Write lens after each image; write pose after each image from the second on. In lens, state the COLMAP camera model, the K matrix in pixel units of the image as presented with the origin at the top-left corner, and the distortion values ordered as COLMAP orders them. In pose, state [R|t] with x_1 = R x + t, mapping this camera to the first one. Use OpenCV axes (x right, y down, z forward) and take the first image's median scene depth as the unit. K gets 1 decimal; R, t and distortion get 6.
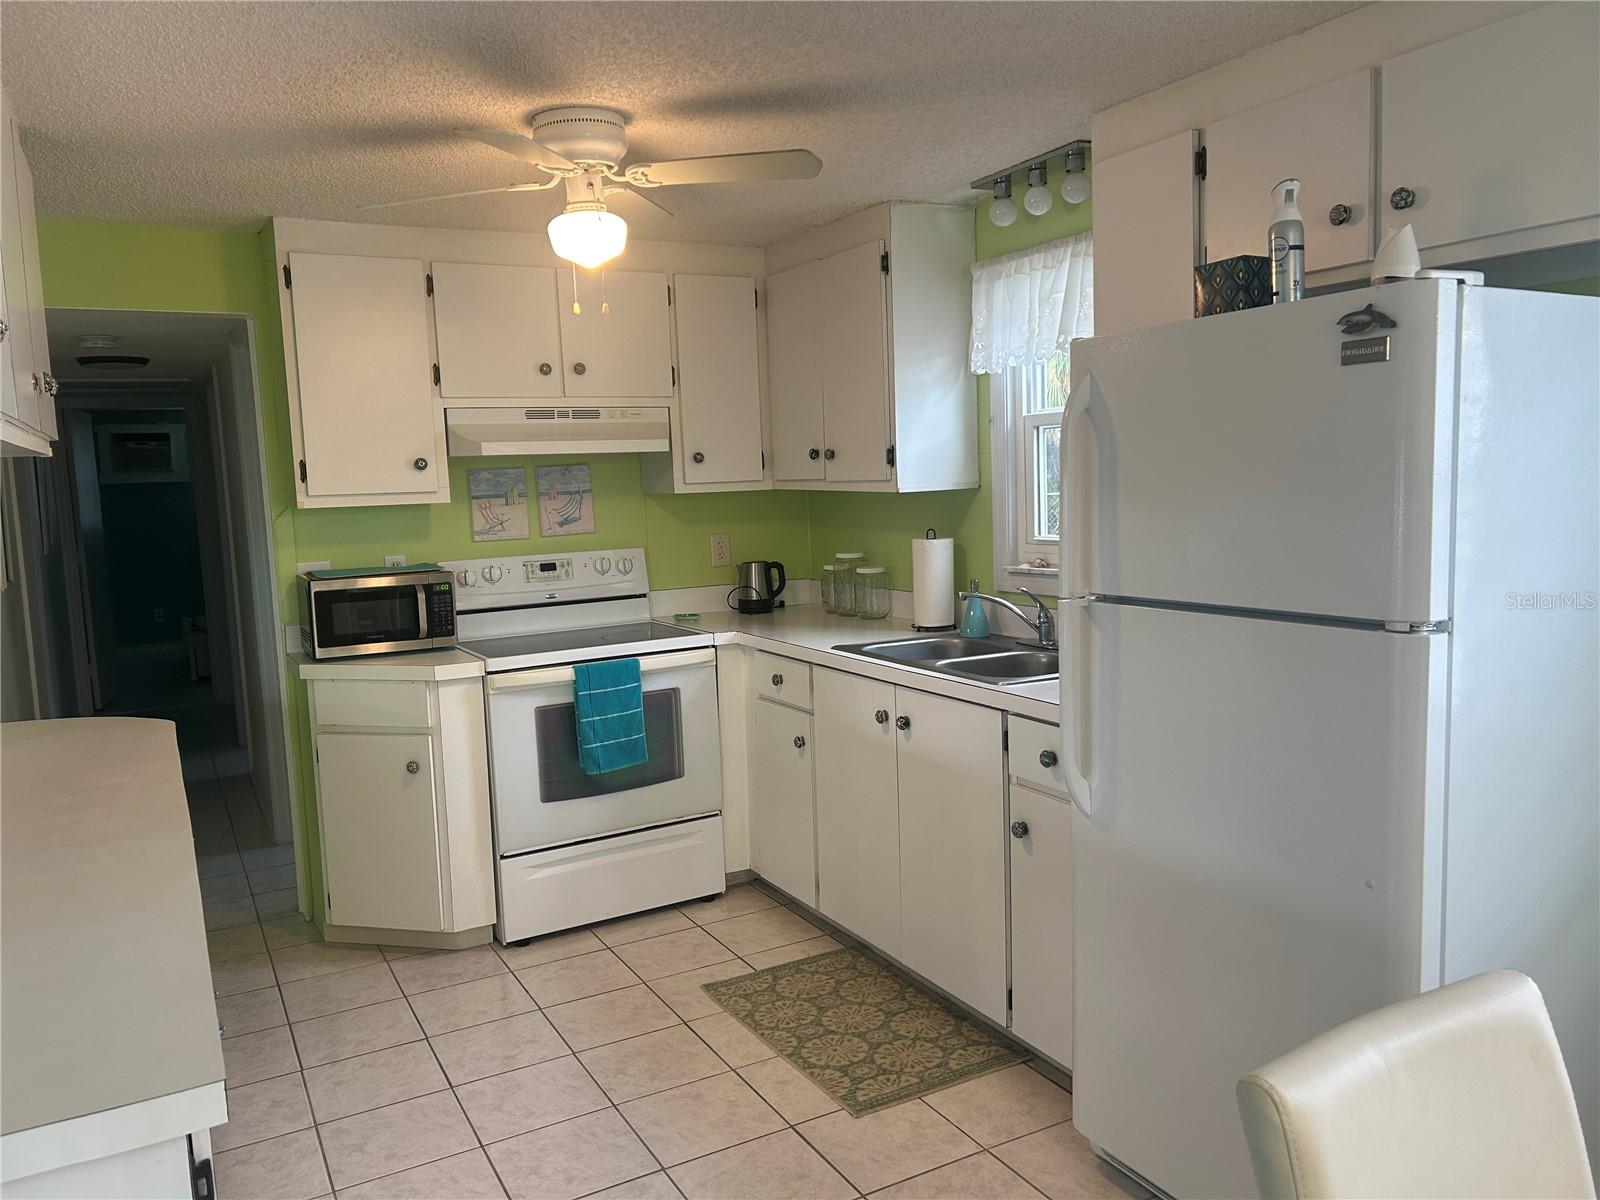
lens RADIAL K [[1205.9, 0, 813.7], [0, 1205.9, 605.9], [0, 0, 1]] dist [0.052225, -0.056068]
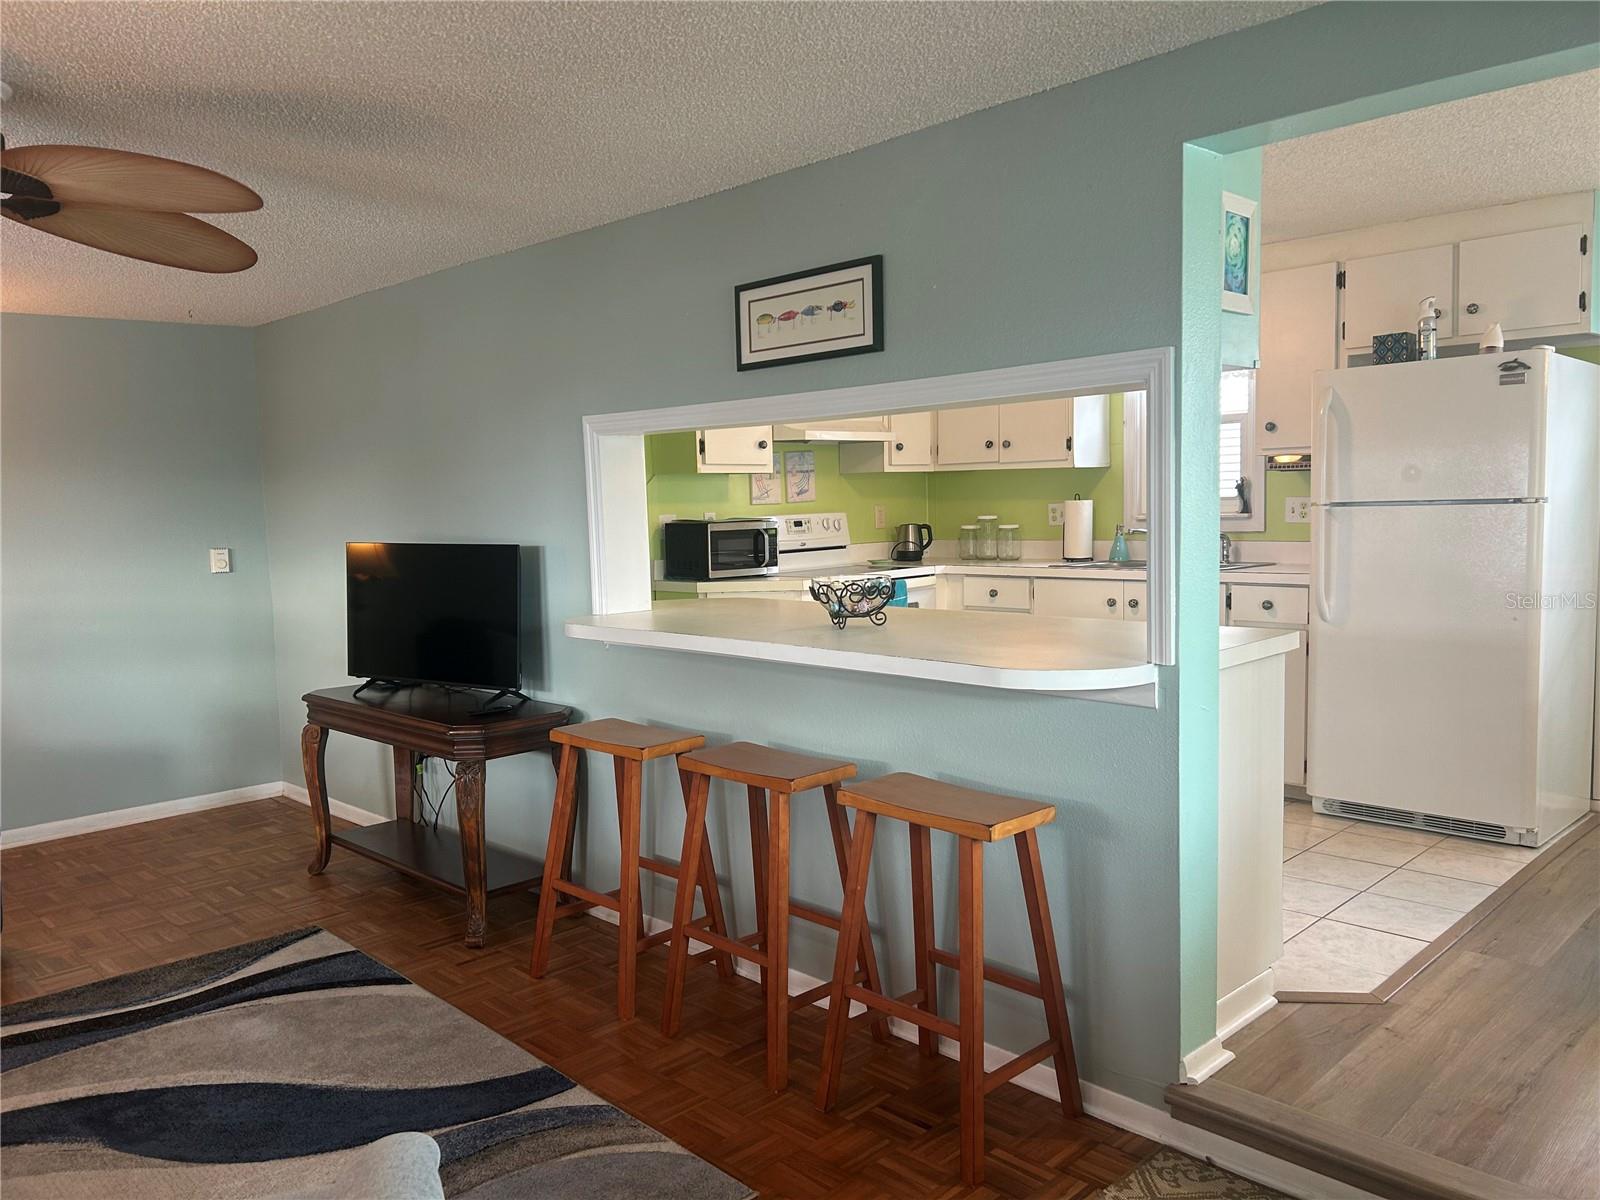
lens RADIAL K [[1205.9, 0, 805.6], [0, 1205.9, 599.6], [0, 0, 1]] dist [0.052225, -0.056068]
pose [[0.961673, -0.013104, 0.273887, -0.690262], [0.022953, 0.999199, -0.032785, 0.117518], [-0.273237, 0.037815, 0.961203, -0.386510]]
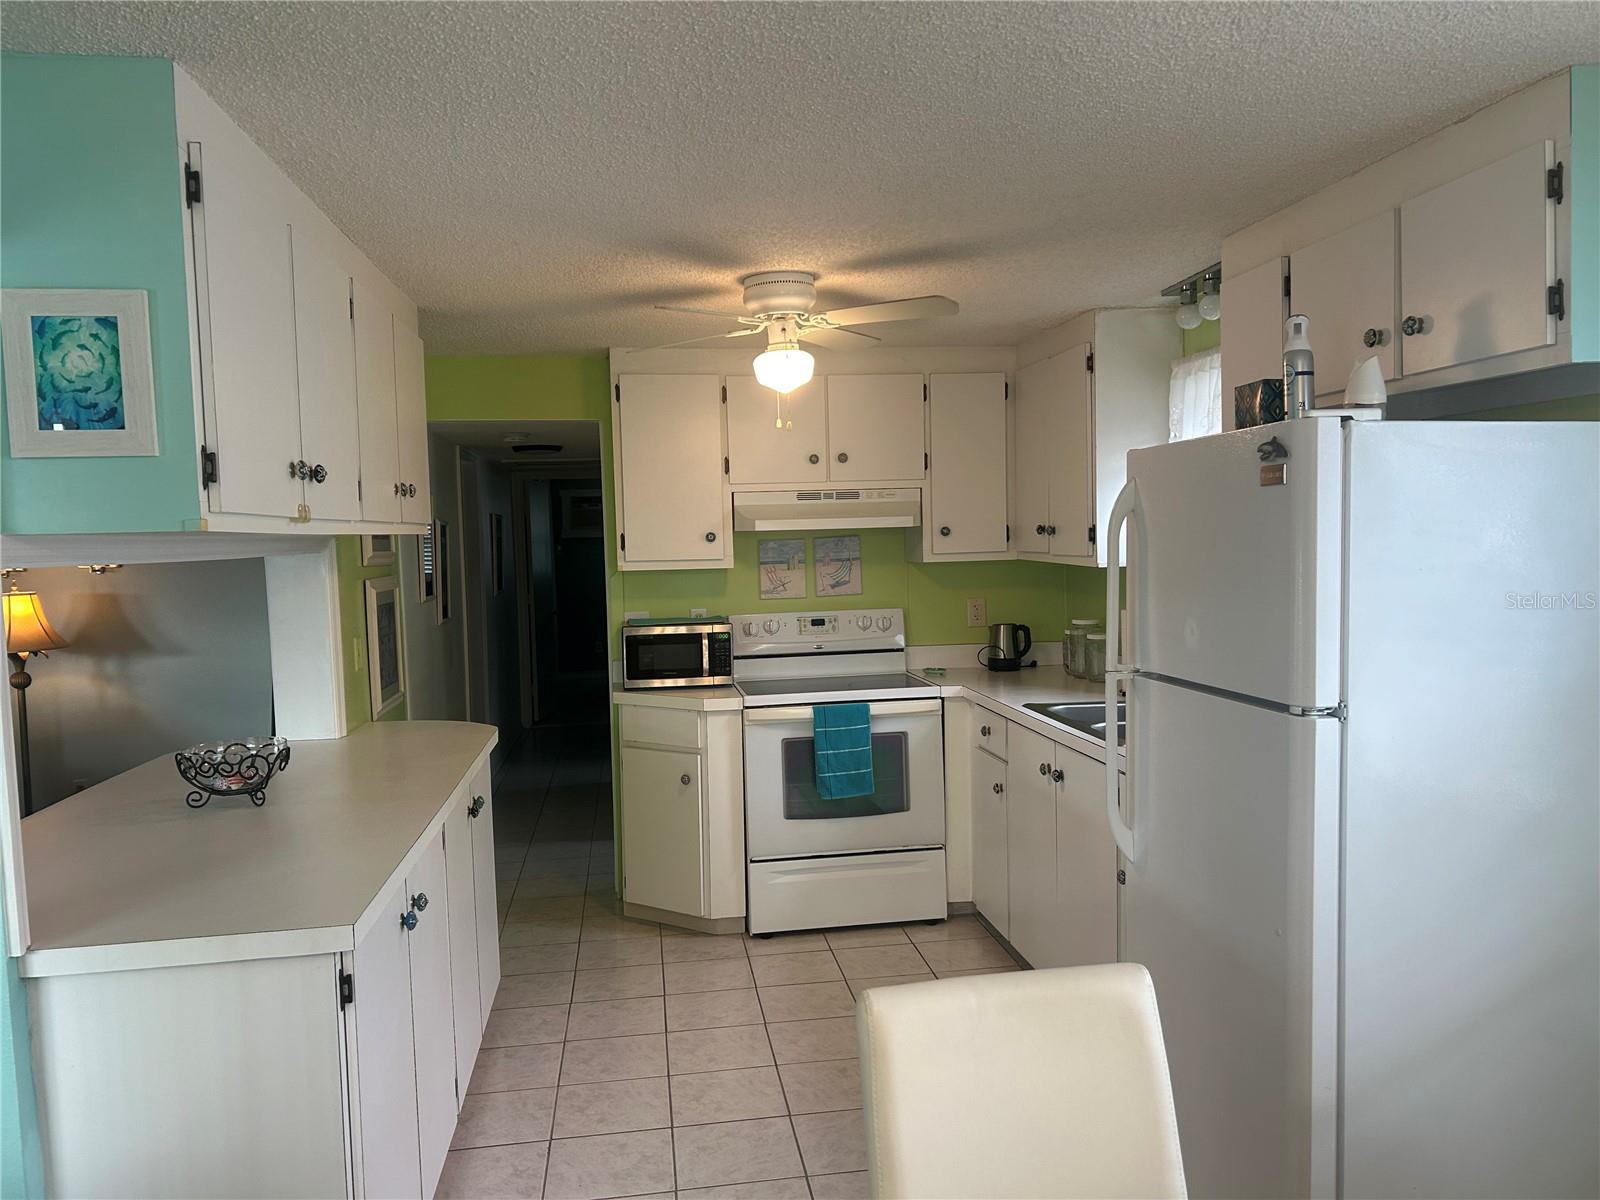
lens RADIAL K [[1205.9, 0, 810.1], [0, 1205.9, 598.1], [0, 0, 1]] dist [0.052225, -0.056068]
pose [[0.935983, 0.031500, -0.350633, 0.215344], [-0.048372, 0.998050, -0.039461, -0.010317], [0.348707, 0.053895, 0.935681, -0.123015]]
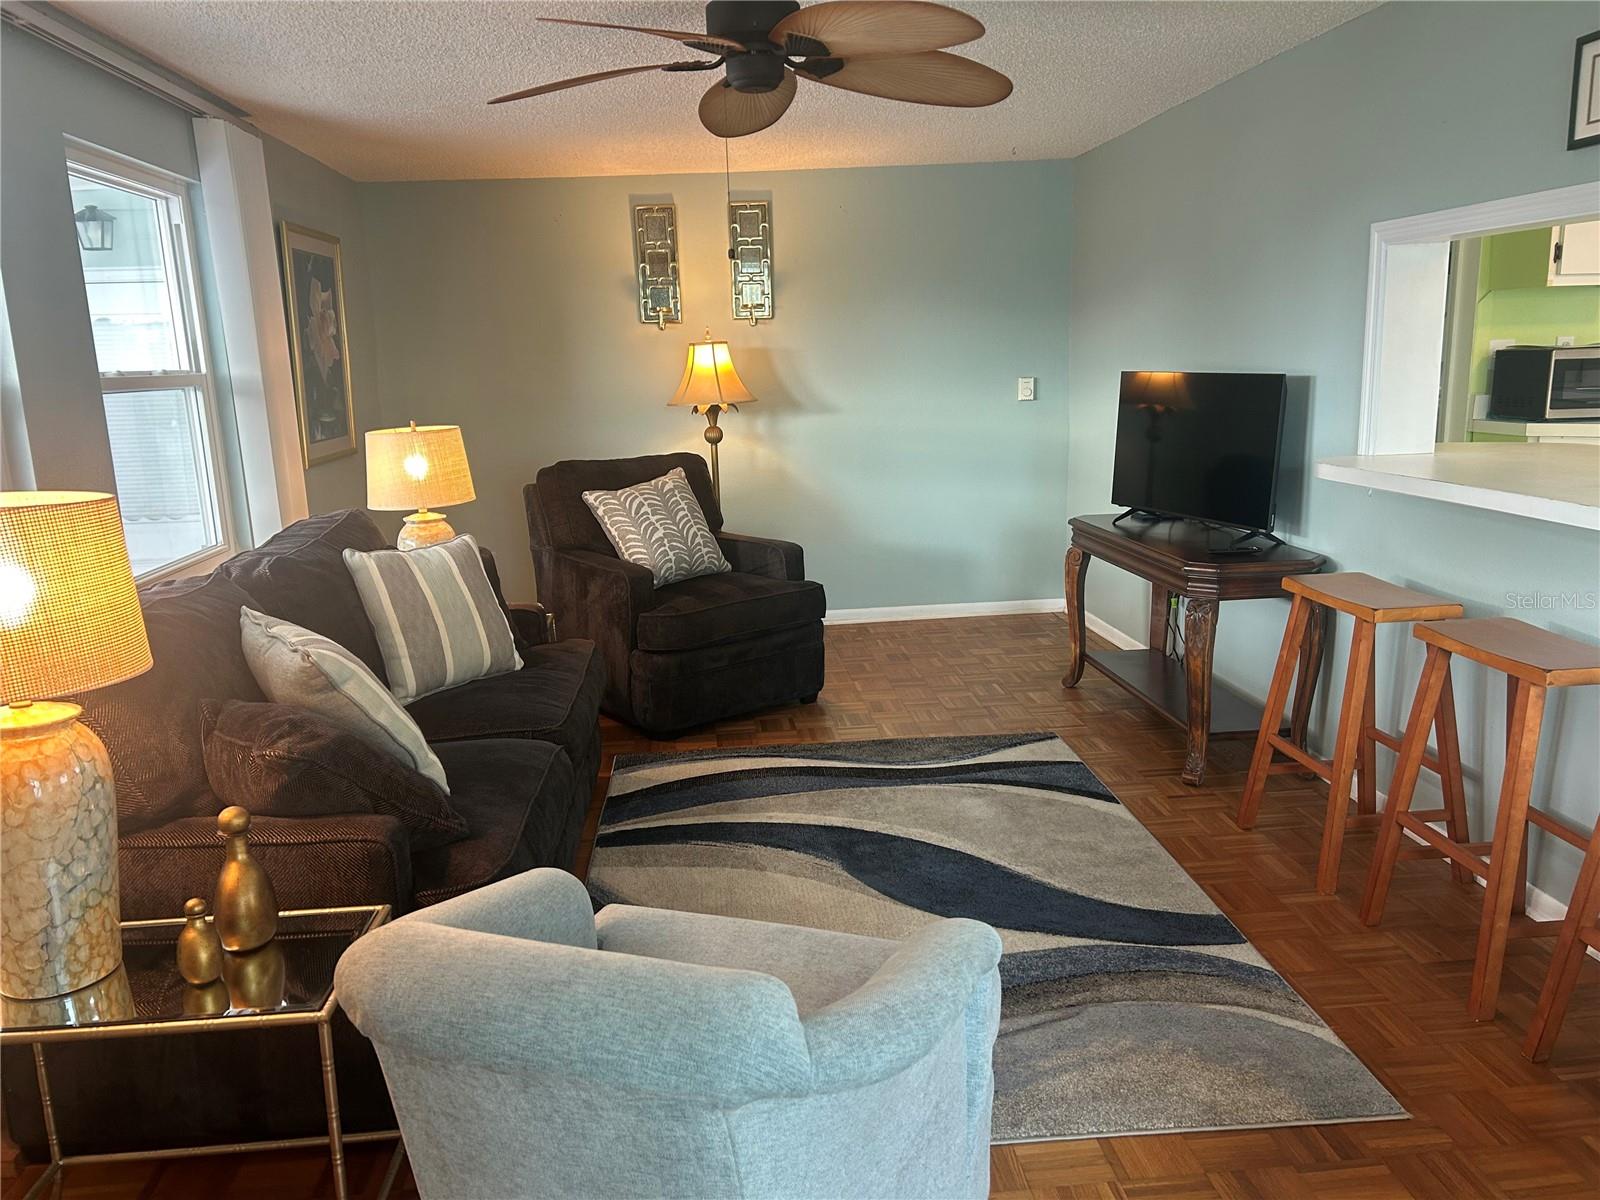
lens RADIAL K [[1205.9, 0, 791.1], [0, 1205.9, 603.3], [0, 0, 1]] dist [0.052225, -0.056068]
pose [[0.917651, 0.084970, -0.388197, -0.606118], [-0.044087, 0.992611, 0.113050, 0.118830], [0.394934, -0.086626, 0.914616, -0.367030]]
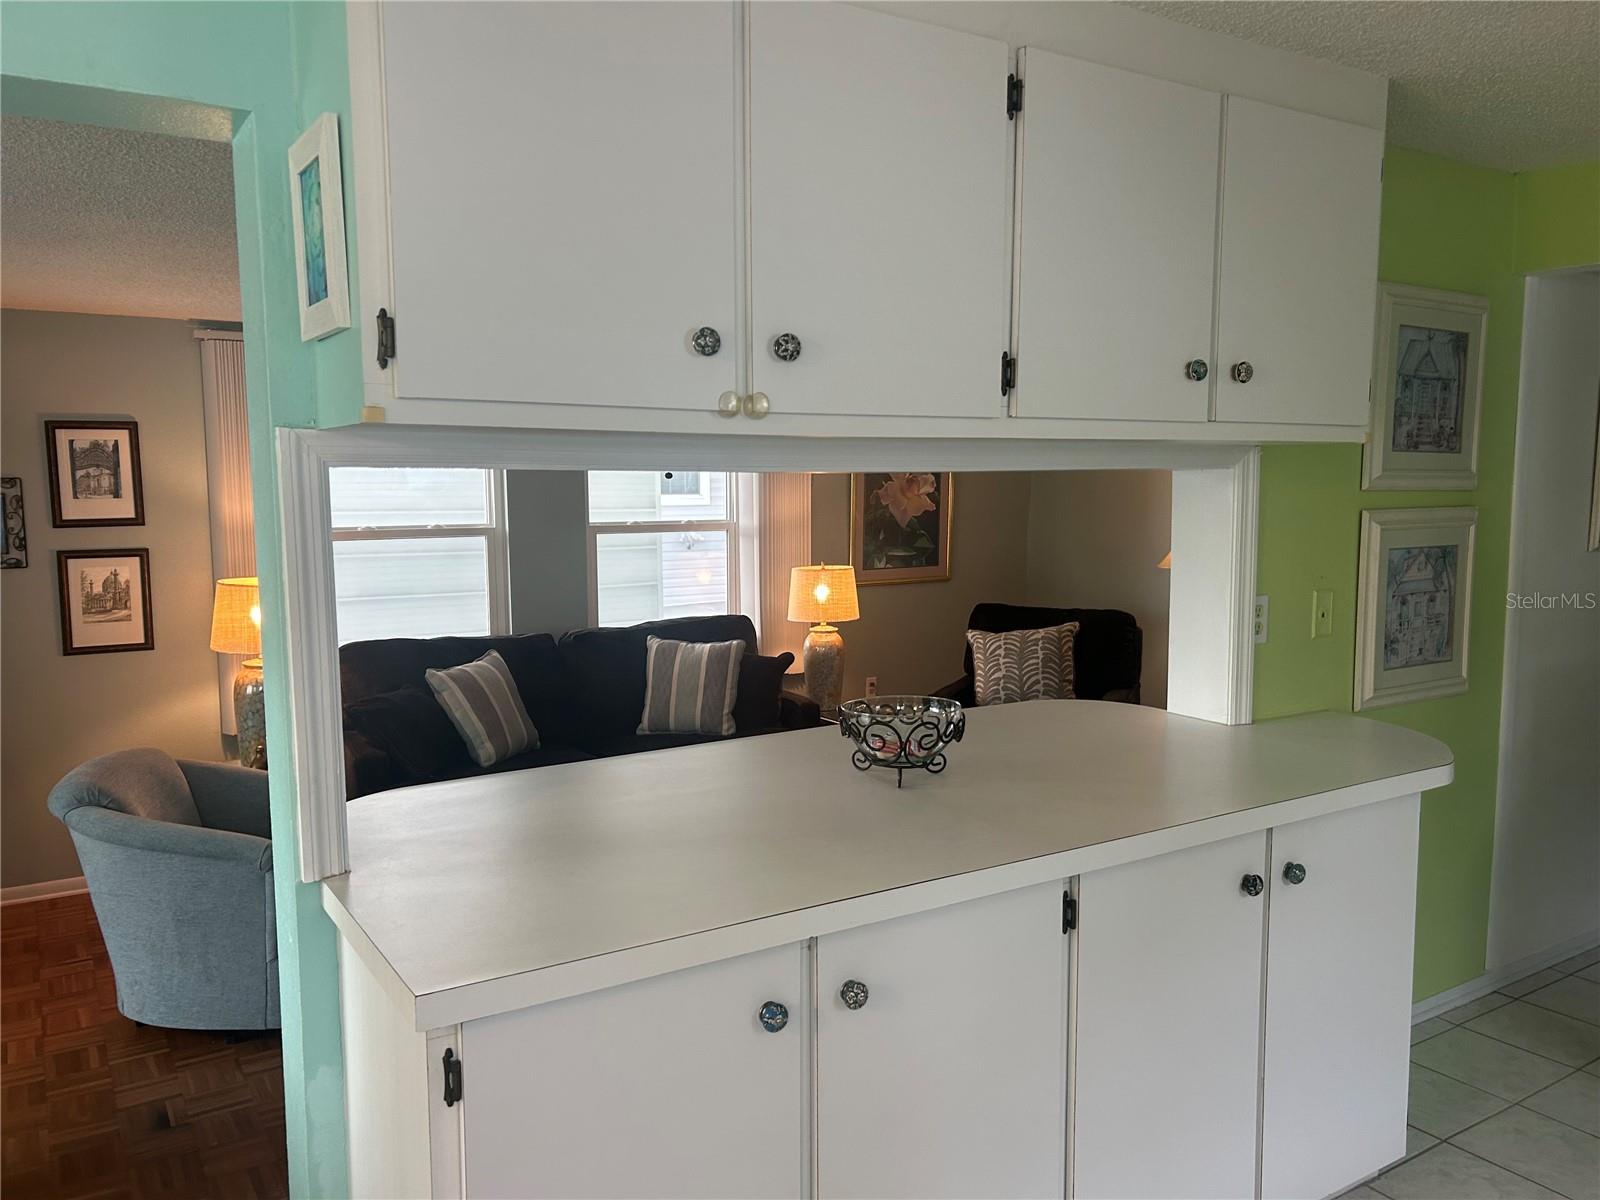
lens RADIAL K [[1205.9, 0, 783.5], [0, 1205.9, 590.4], [0, 0, 1]] dist [0.052225, -0.056068]
pose [[0.055662, 0.130180, -0.989927, 0.191881], [-0.111155, 0.986108, 0.123428, -0.056650], [0.992243, 0.103165, 0.069359, 0.371927]]
